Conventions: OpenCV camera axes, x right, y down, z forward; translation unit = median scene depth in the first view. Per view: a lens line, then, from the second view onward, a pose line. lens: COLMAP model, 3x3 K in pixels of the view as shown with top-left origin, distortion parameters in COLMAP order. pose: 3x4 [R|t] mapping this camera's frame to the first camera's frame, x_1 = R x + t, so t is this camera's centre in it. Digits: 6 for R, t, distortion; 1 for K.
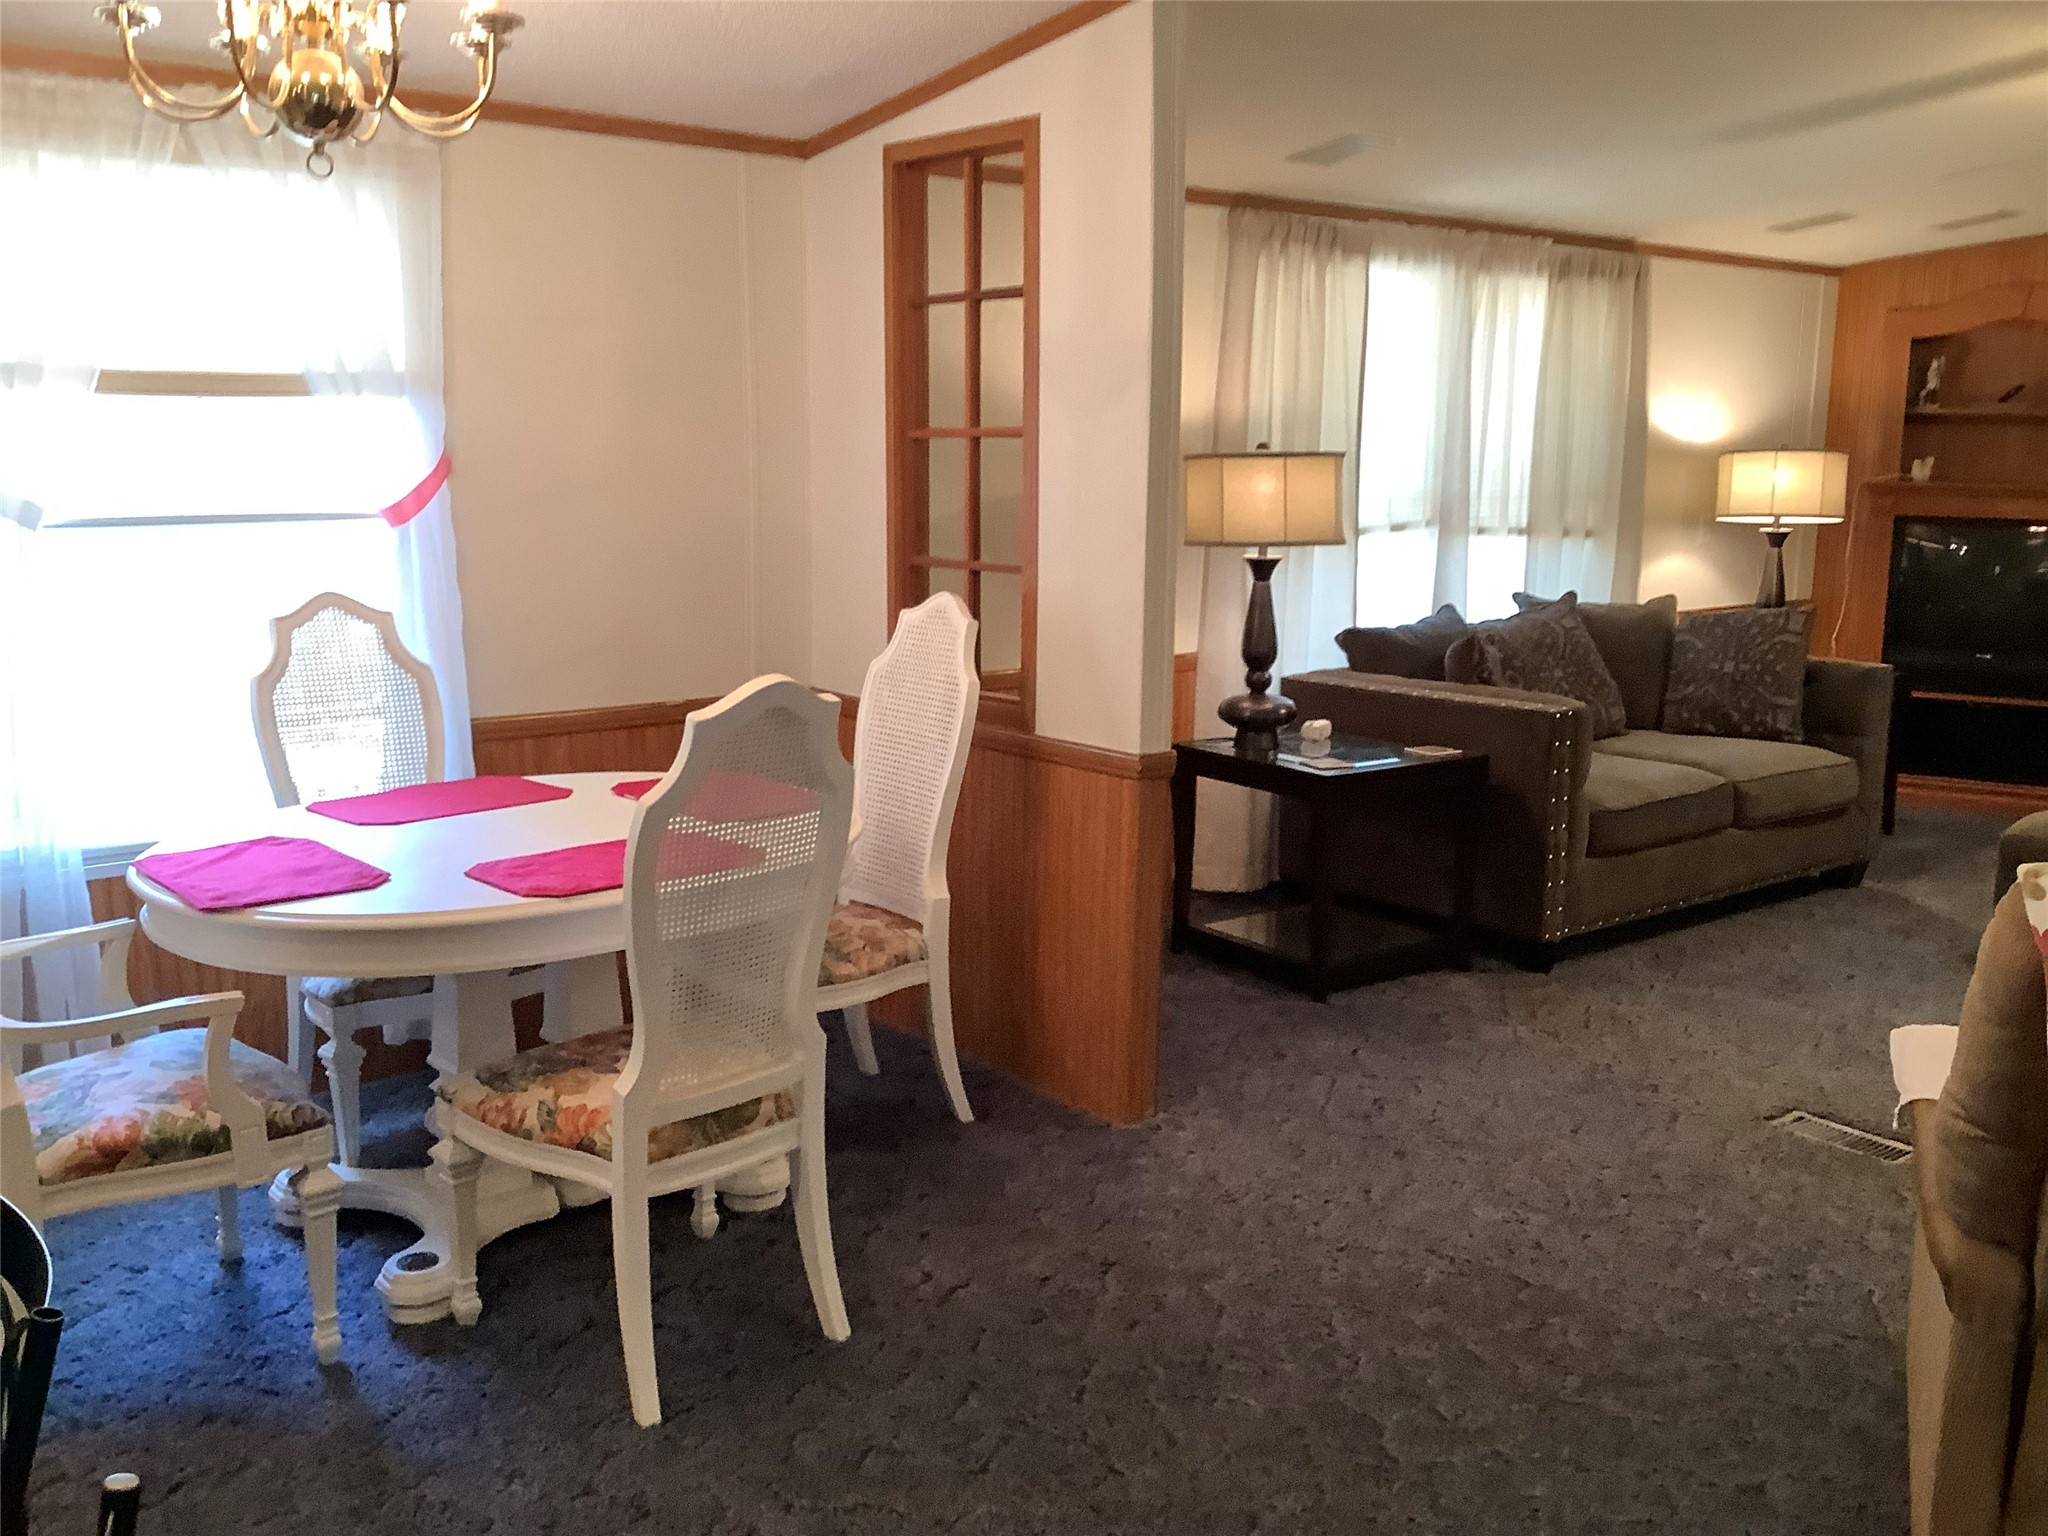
lens RADIAL K [[1826.3, 0, 1001.1], [0, 1826.3, 757.2], [0, 0, 1]] dist [0.123343, -0.251188]
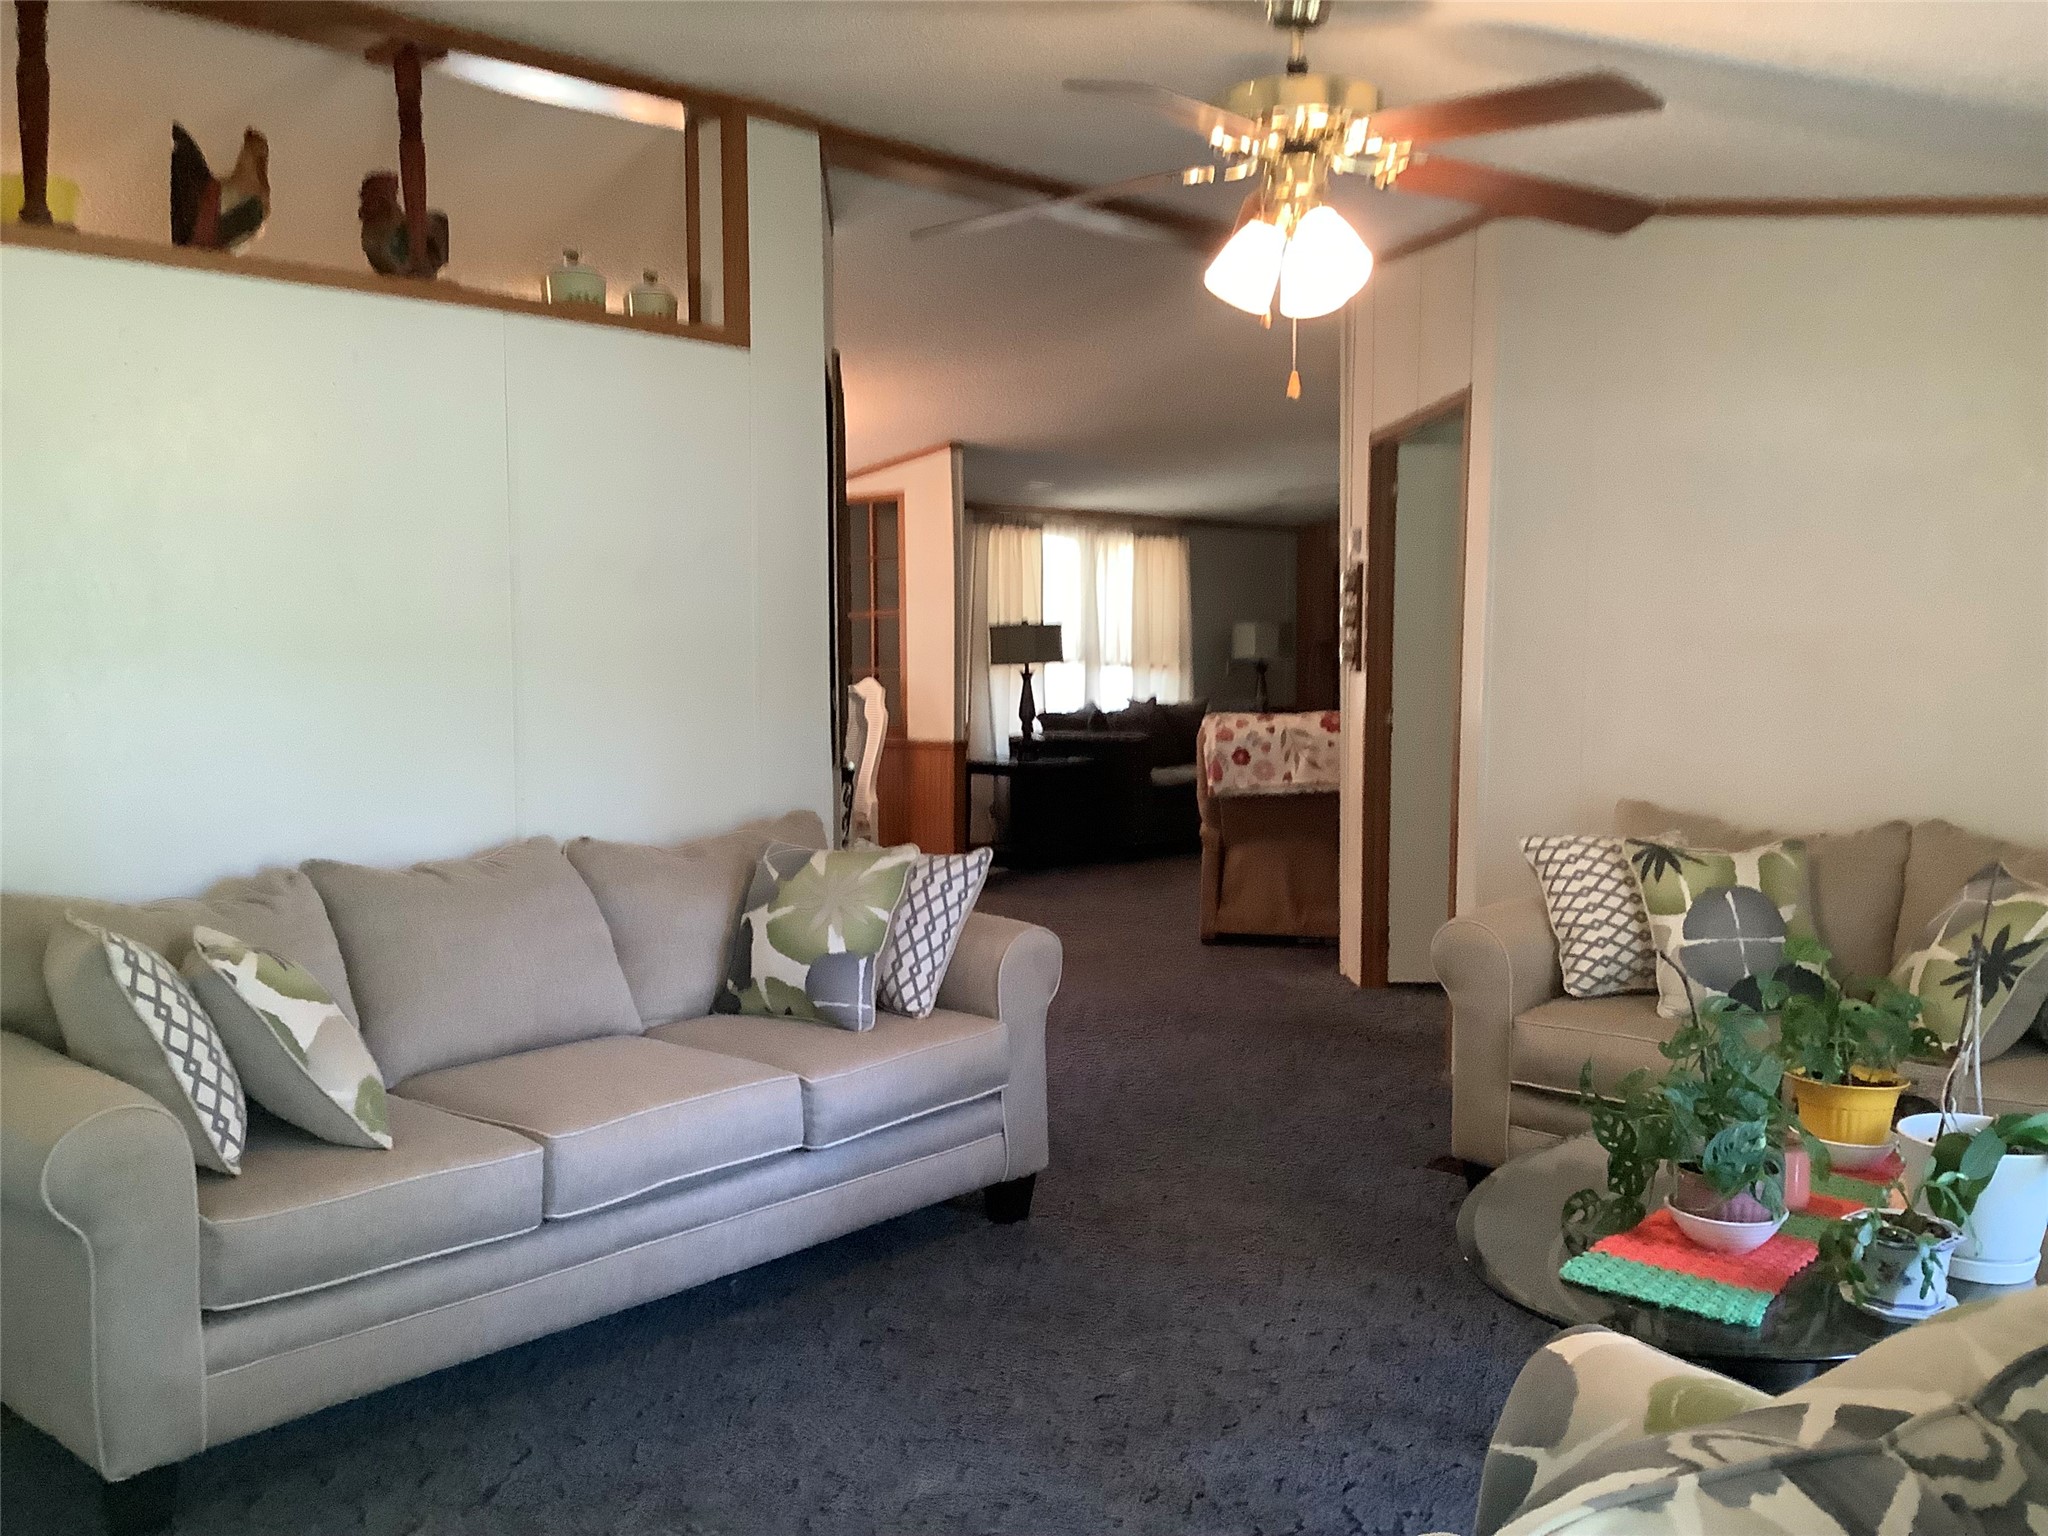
lens RADIAL K [[1865.4, 0, 1019.4], [0, 1865.4, 719.3], [0, 0, 1]] dist [0.088917, -0.137477]
pose [[0.986479, -0.017092, 0.162992, -0.164367], [0.038034, 0.991270, -0.126246, 0.196282], [-0.159411, 0.130738, 0.978517, -0.982389]]
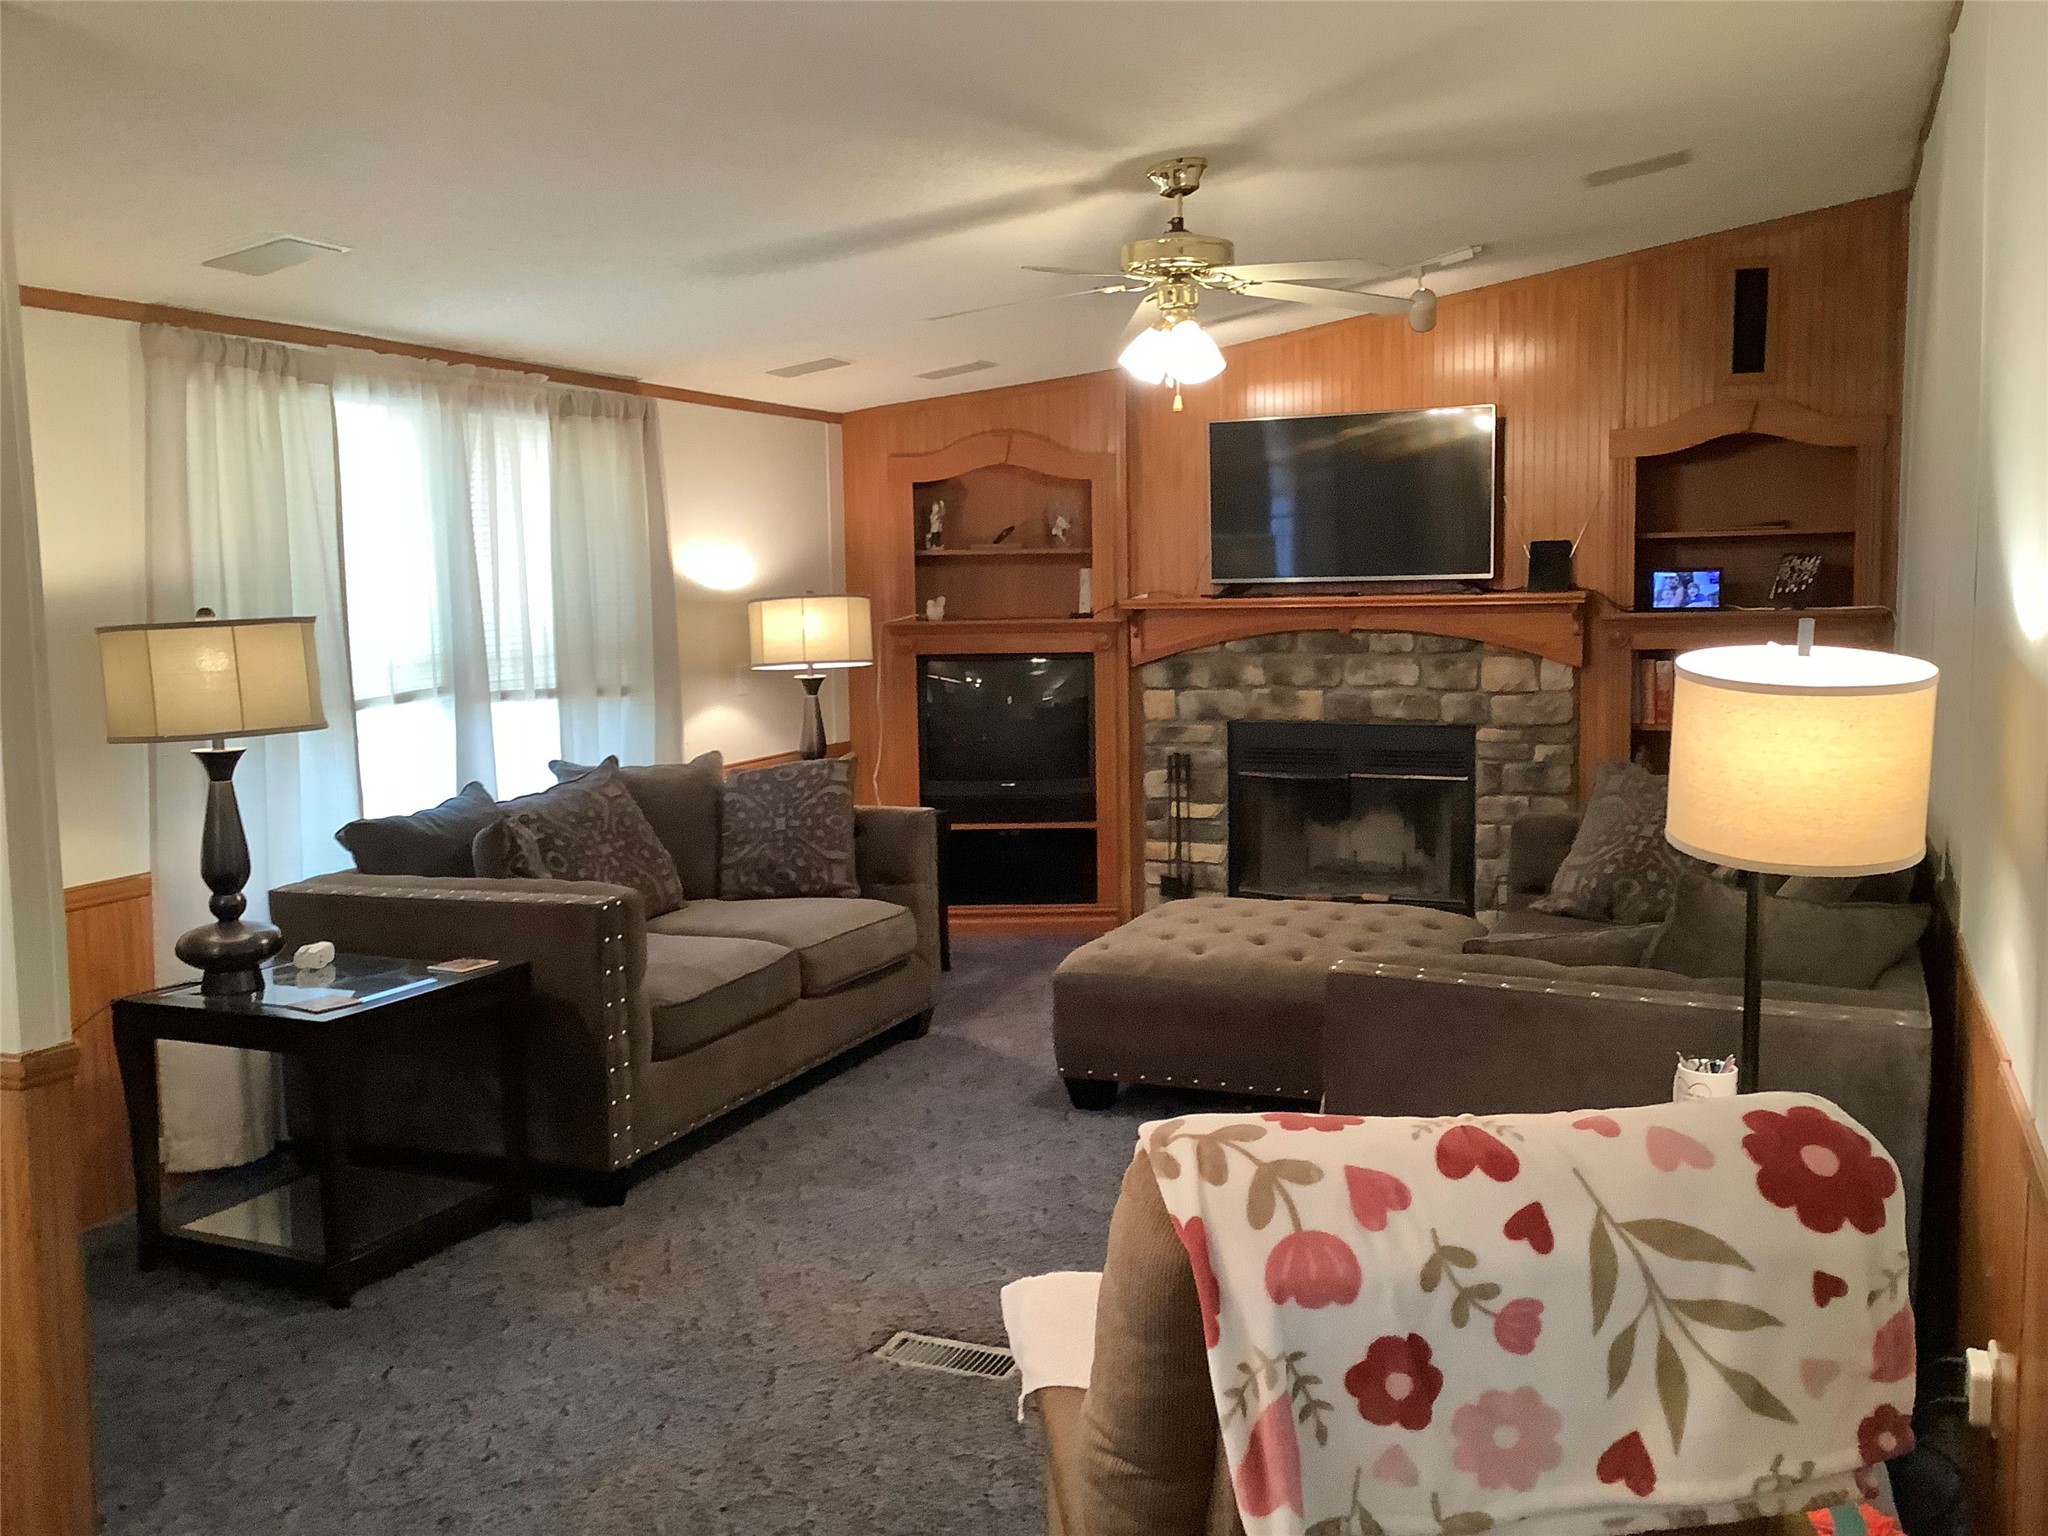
lens RADIAL K [[1865.4, 0, 1019.4], [0, 1865.4, 719.3], [0, 0, 1]] dist [0.088917, -0.137477]
pose [[0.873645, -0.064996, 0.482202, 0.046741], [0.112228, 0.991233, -0.069724, -0.023892], [-0.473443, 0.115031, 0.873281, 0.110857]]
